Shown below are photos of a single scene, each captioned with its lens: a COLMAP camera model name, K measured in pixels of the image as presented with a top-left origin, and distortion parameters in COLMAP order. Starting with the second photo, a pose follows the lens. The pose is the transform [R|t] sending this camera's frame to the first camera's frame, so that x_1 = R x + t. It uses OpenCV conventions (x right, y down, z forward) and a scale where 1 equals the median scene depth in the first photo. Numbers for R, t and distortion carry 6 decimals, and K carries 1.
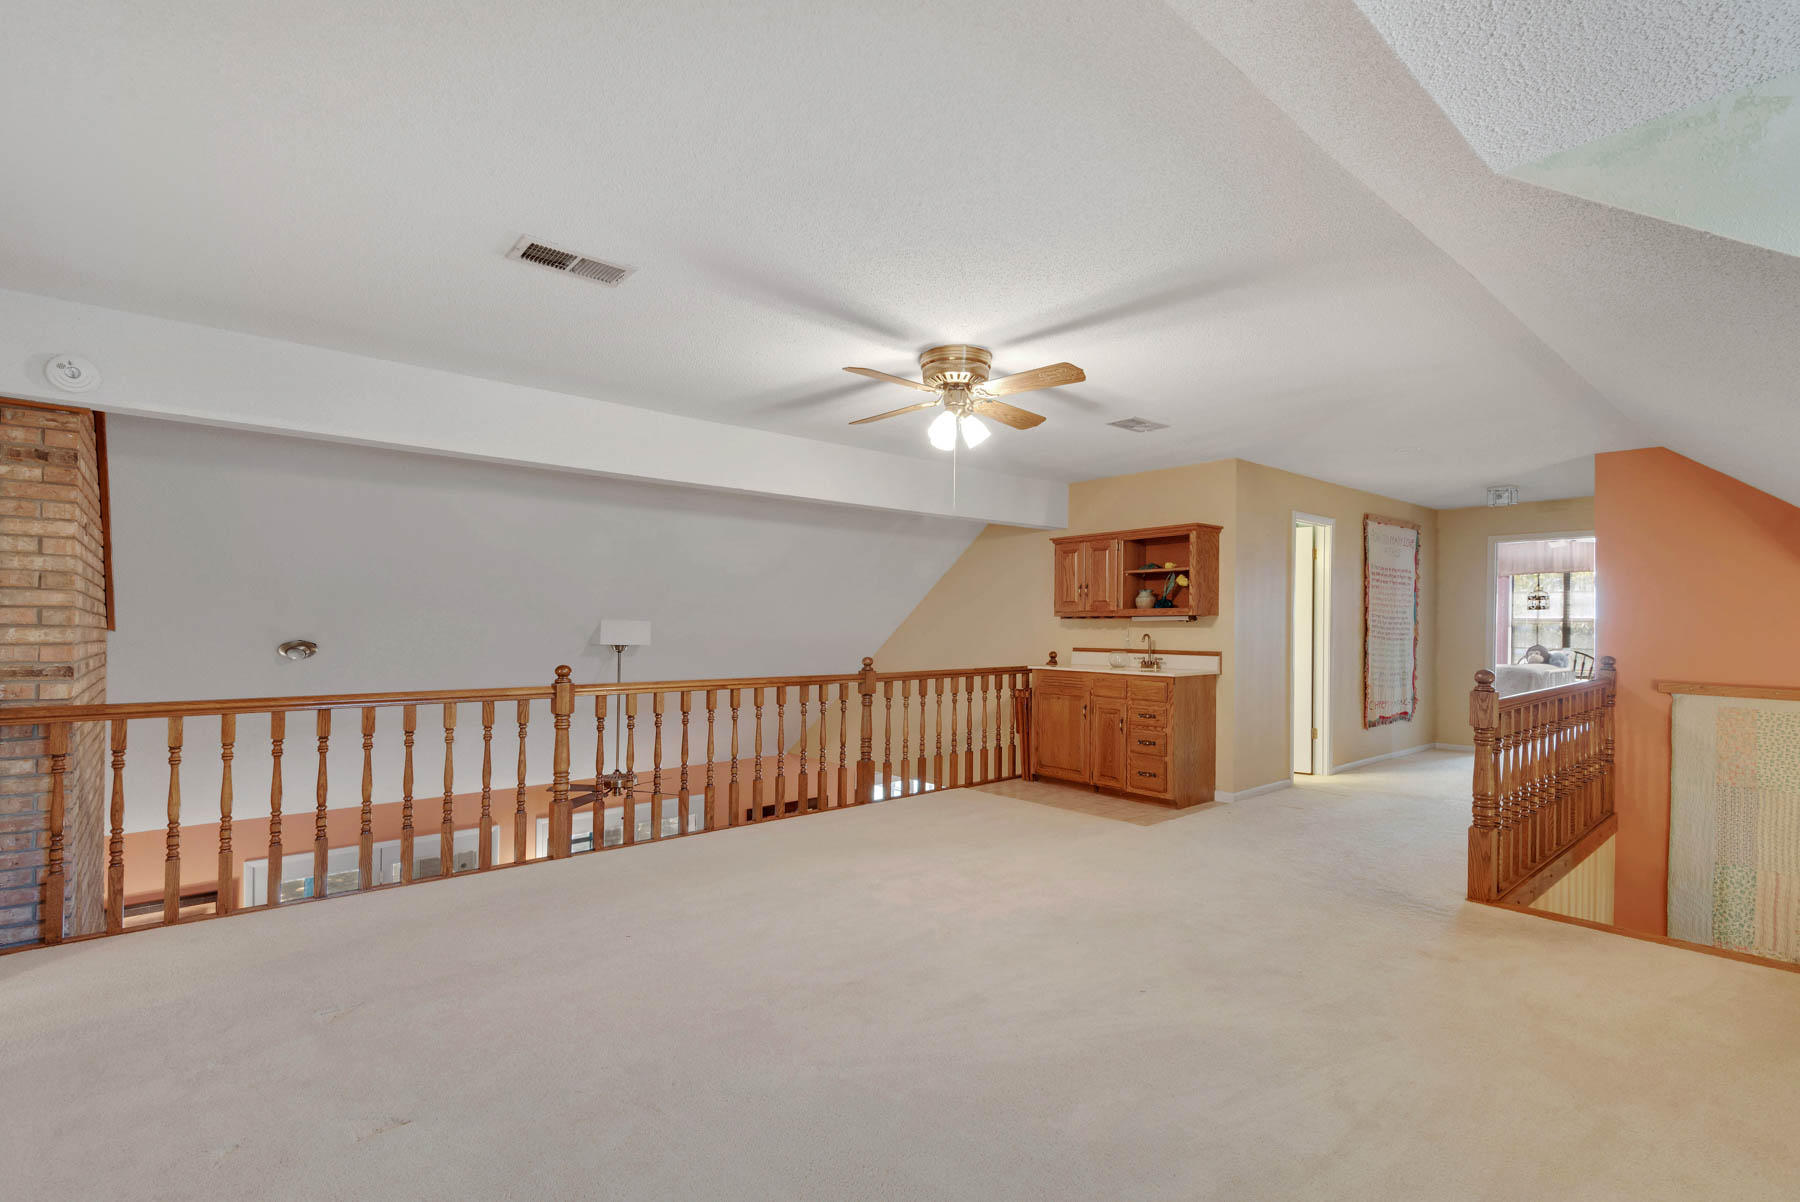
lens RADIAL K [[810.7, 0, 910.1], [0, 810.7, 610.6], [0, 0, 1]] dist [0.039743, -0.029840]
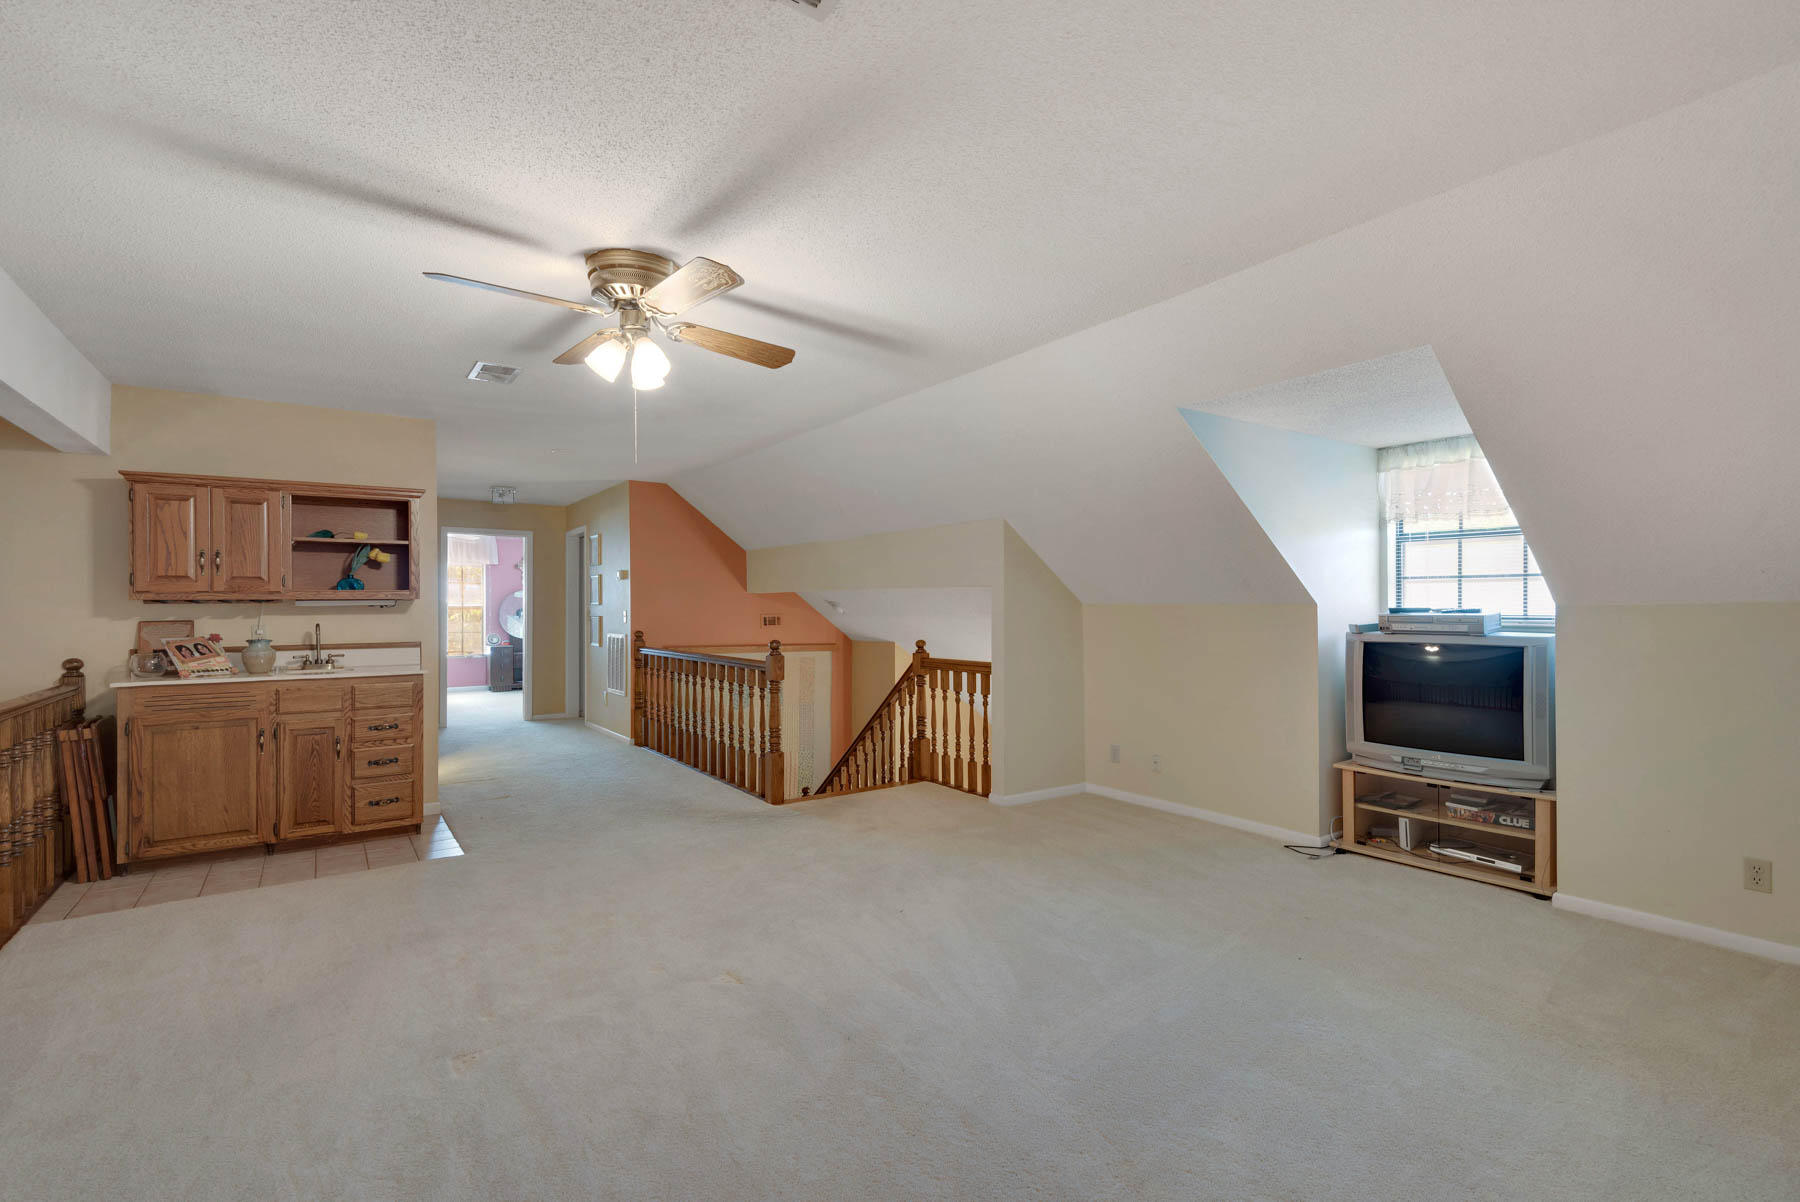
lens RADIAL K [[822.7, 0, 900.0], [0, 822.7, 601.0], [0, 0, 1]] dist [-0.002514, -0.000689]
pose [[0.089911, 0.001446, 0.995949, -0.422170], [-0.011455, 0.999934, -0.000418, 0.002087], [-0.995884, -0.011371, 0.089922, 0.404301]]
